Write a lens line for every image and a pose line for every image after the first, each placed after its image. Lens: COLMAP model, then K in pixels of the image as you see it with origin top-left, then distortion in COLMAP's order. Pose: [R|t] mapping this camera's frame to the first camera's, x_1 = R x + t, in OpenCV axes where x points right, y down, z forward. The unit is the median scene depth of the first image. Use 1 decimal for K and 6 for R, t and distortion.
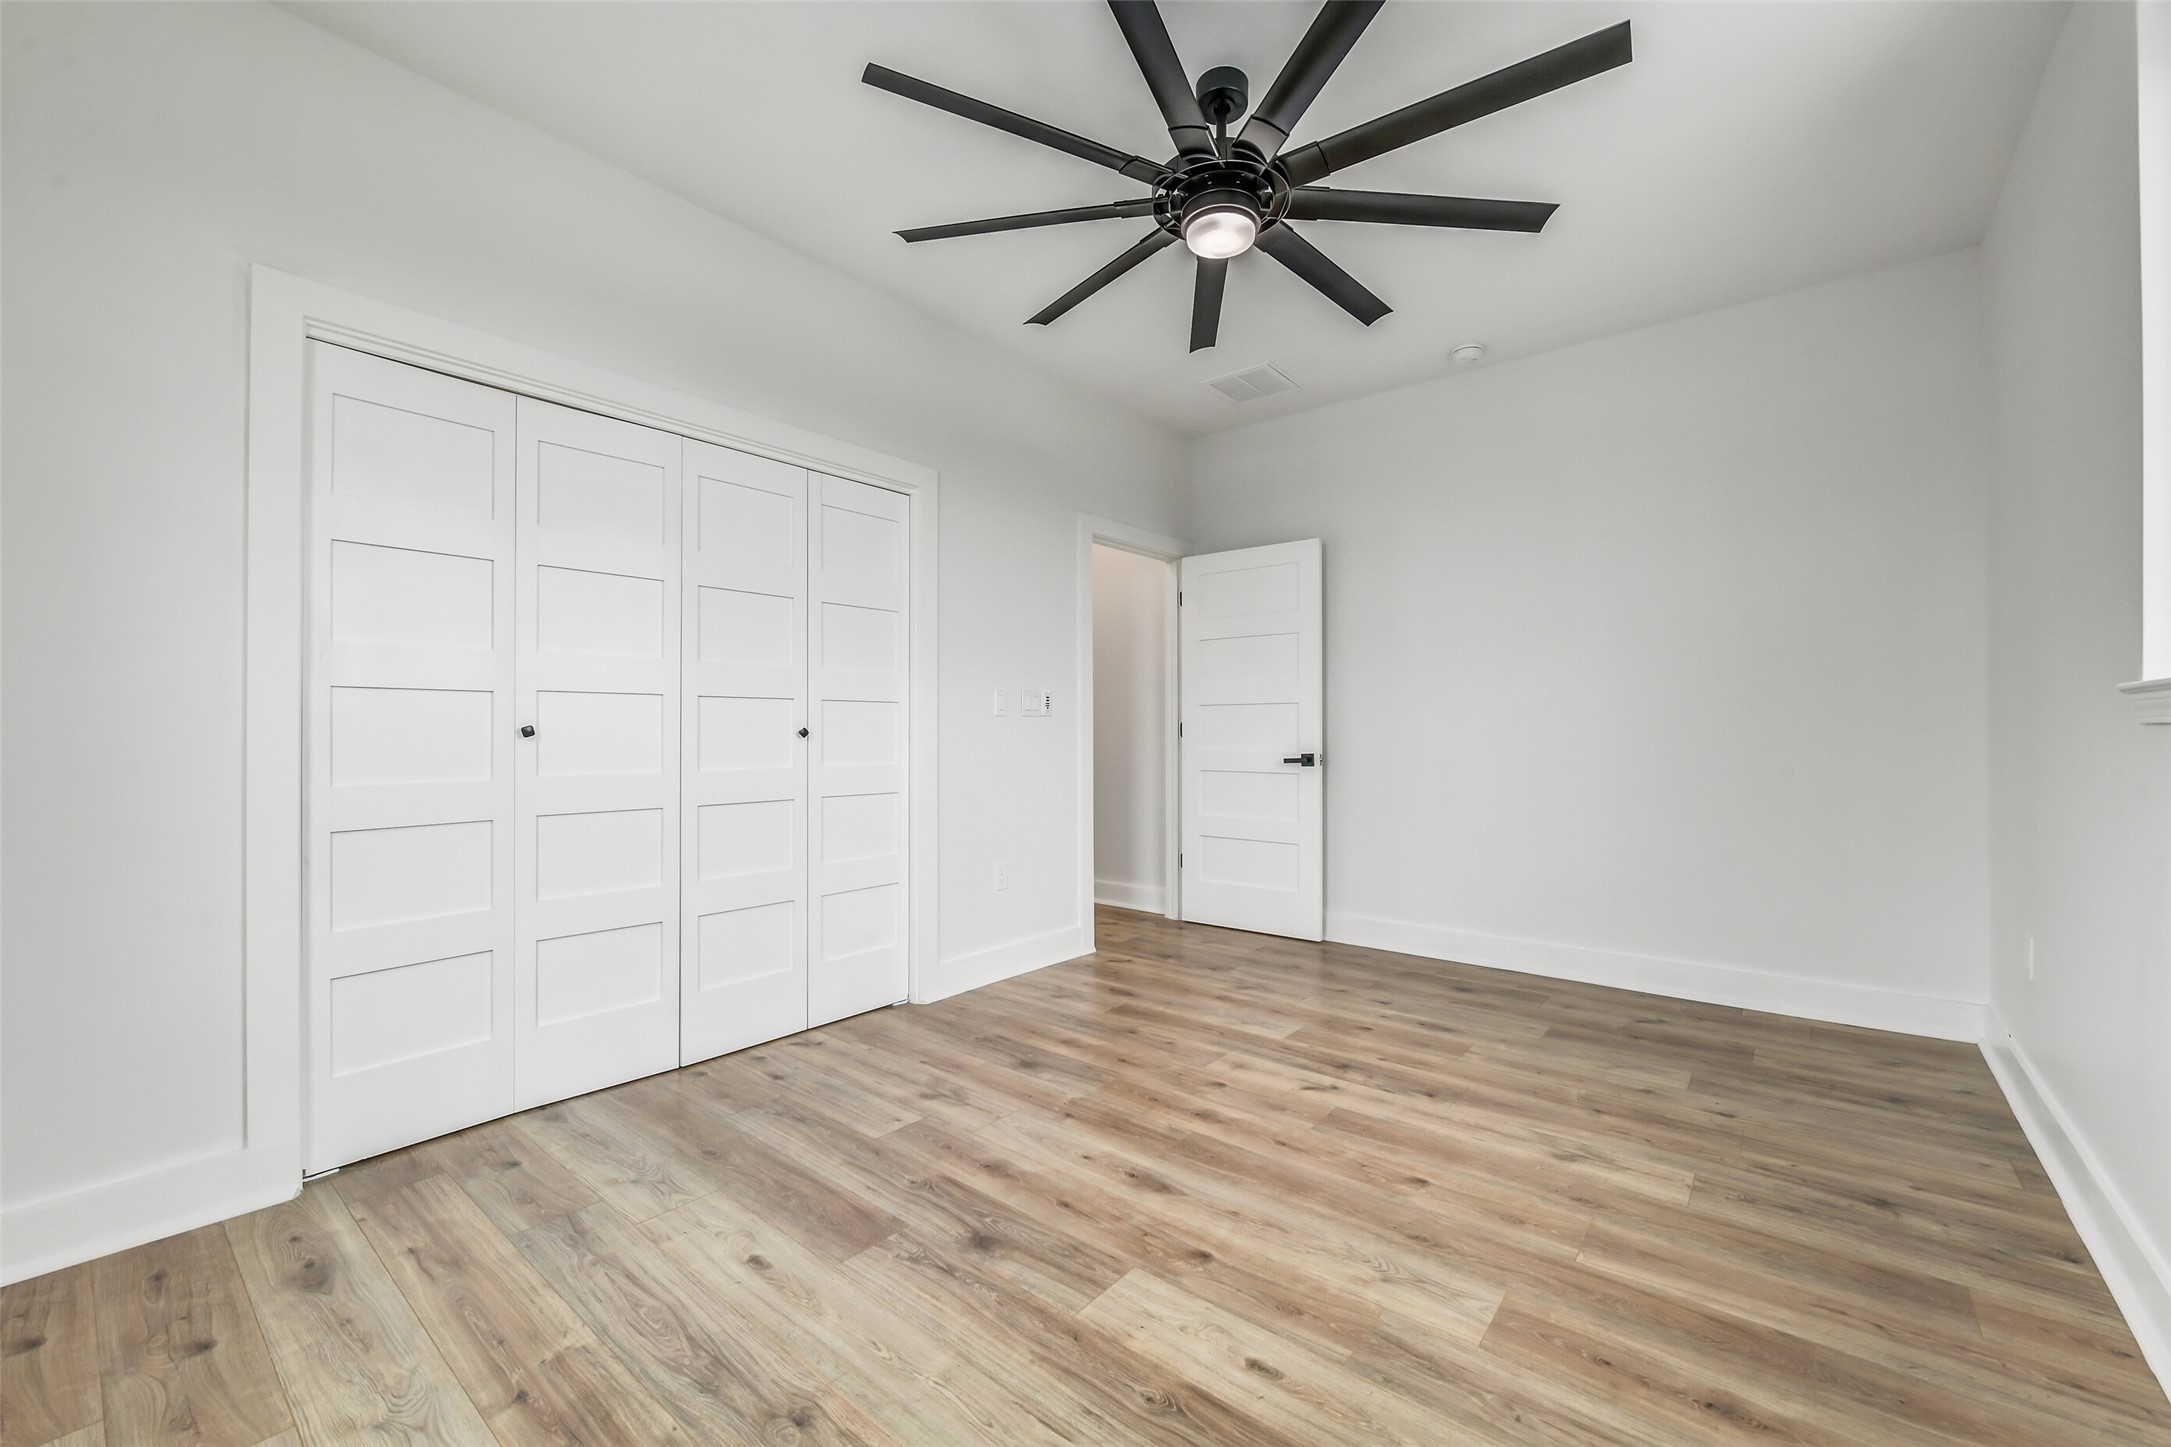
lens RADIAL K [[863.5, 0, 1081.6], [0, 863.5, 727.1], [0, 0, 1]] dist [-0.004330, -0.000999]
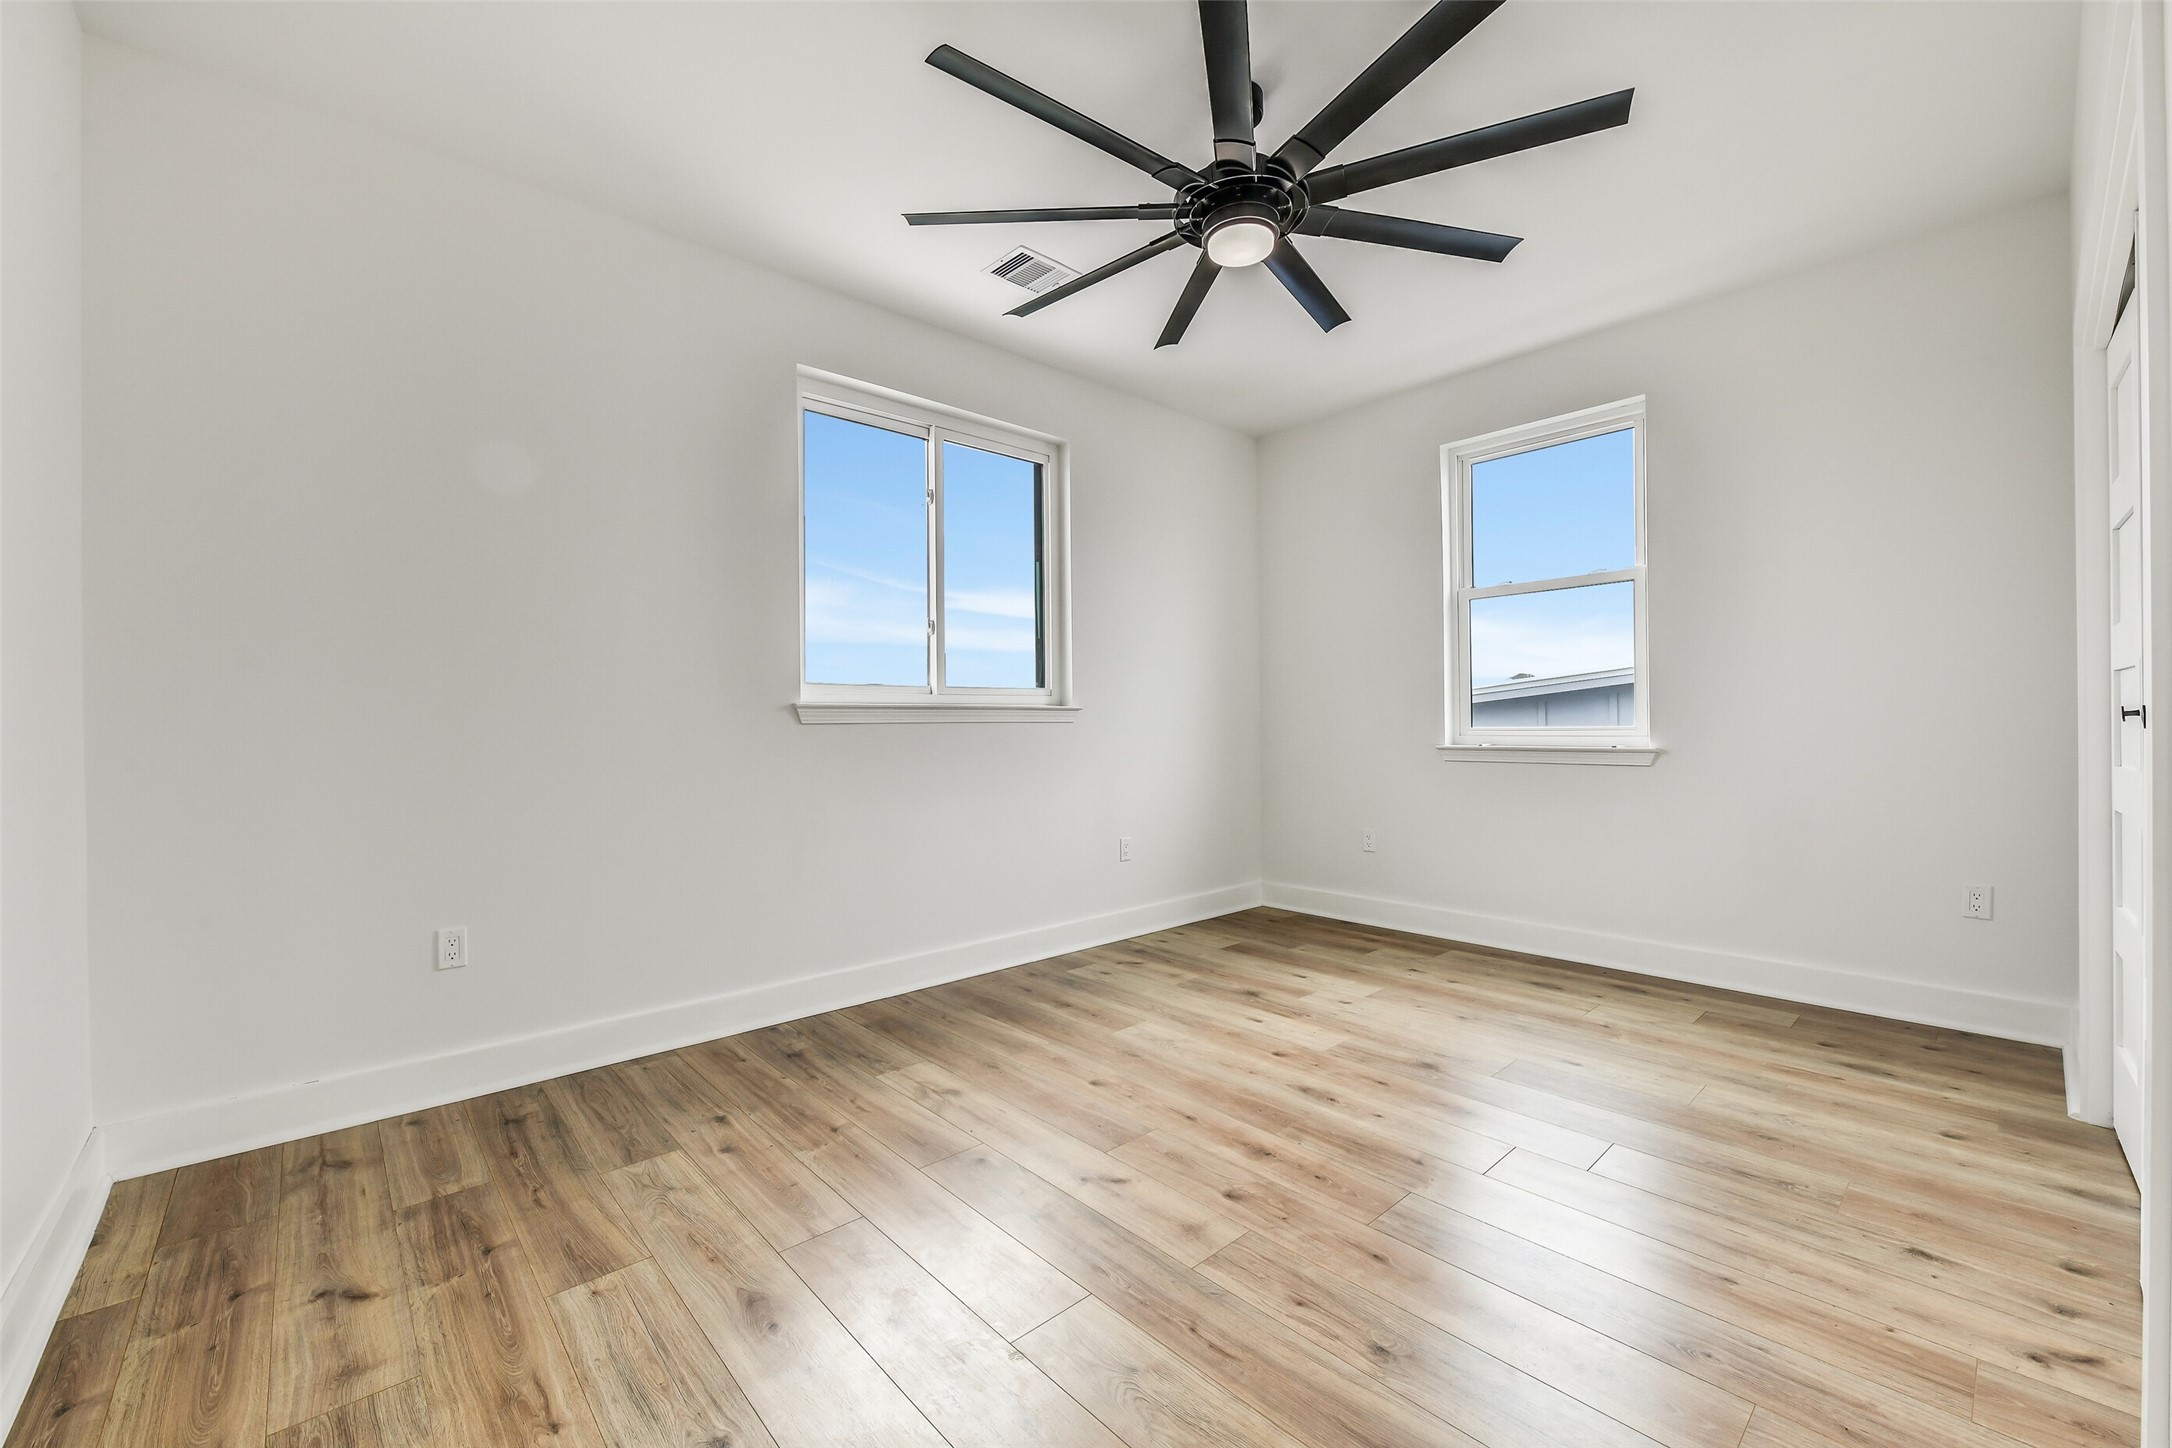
lens RADIAL K [[863.9, 0, 1082.1], [0, 863.9, 727.6], [0, 0, 1]] dist [-0.004330, -0.000999]
pose [[-0.989560, 0.009866, 0.143785, 0.206663], [0.009967, 0.999950, -0.000016, 0.007610], [-0.143778, 0.001417, -0.989609, 2.057889]]
